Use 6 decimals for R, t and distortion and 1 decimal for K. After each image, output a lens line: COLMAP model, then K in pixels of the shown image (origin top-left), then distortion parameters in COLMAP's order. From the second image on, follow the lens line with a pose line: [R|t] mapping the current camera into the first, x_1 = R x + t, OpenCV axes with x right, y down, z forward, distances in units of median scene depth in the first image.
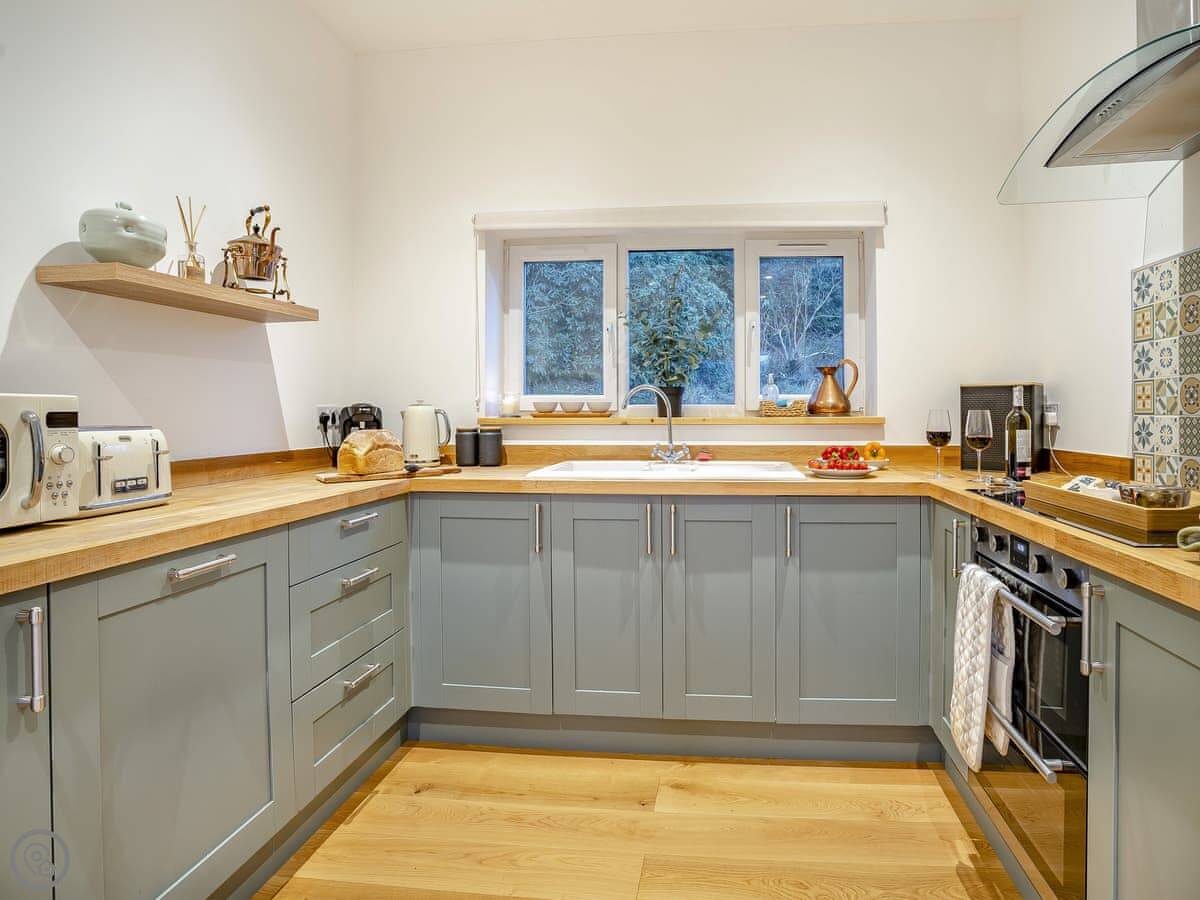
lens RADIAL K [[629.6, 0, 667.5], [0, 629.6, 411.3], [0, 0, 1]] dist [-0.064027, 0.026416]
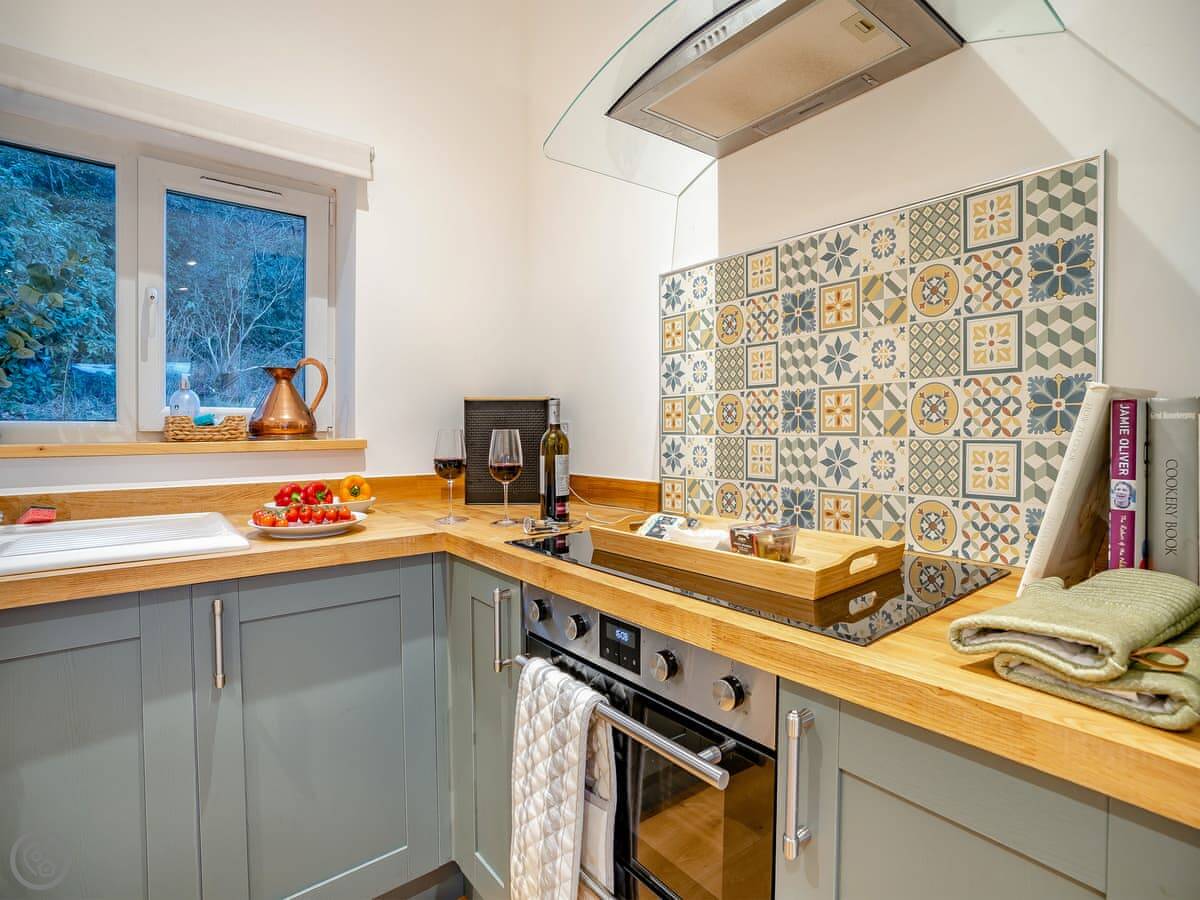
lens RADIAL K [[593.4, 0, 605.4], [0, 593.4, 436.9], [0, 0, 1]] dist [-0.043407, 0.000554]
pose [[0.715016, -0.009967, 0.699037, 0.074968], [0.003424, 0.999936, 0.010756, -0.000668], [-0.699100, -0.005297, 0.715004, 0.362373]]
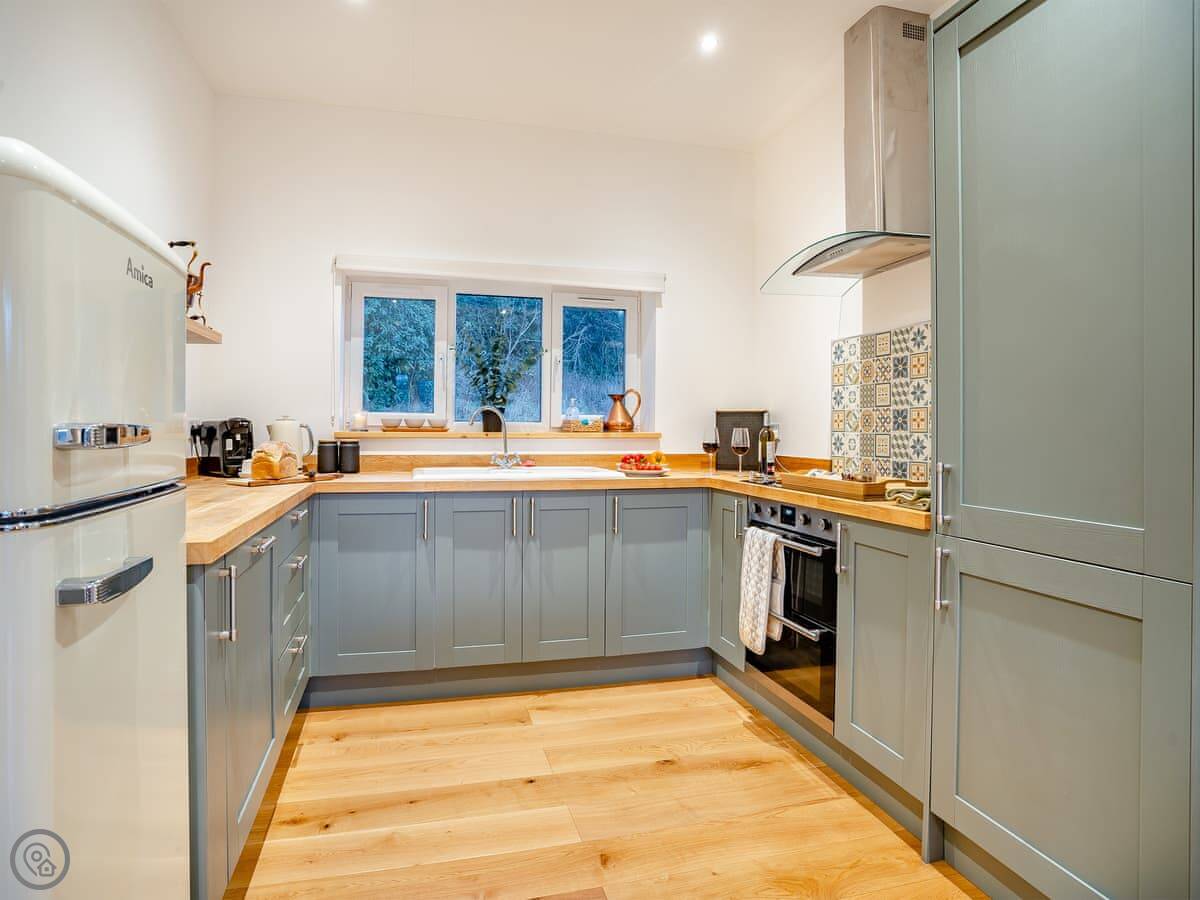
lens RADIAL K [[617.4, 0, 531.8], [0, 617.4, 425.6], [0, 0, 1]] dist [-0.068275, 0.022623]
pose [[0.958940, 0.009323, 0.283454, -0.359225], [-0.008251, 0.999954, -0.004974, 0.002690], [-0.283488, 0.002431, 0.958973, -0.241092]]
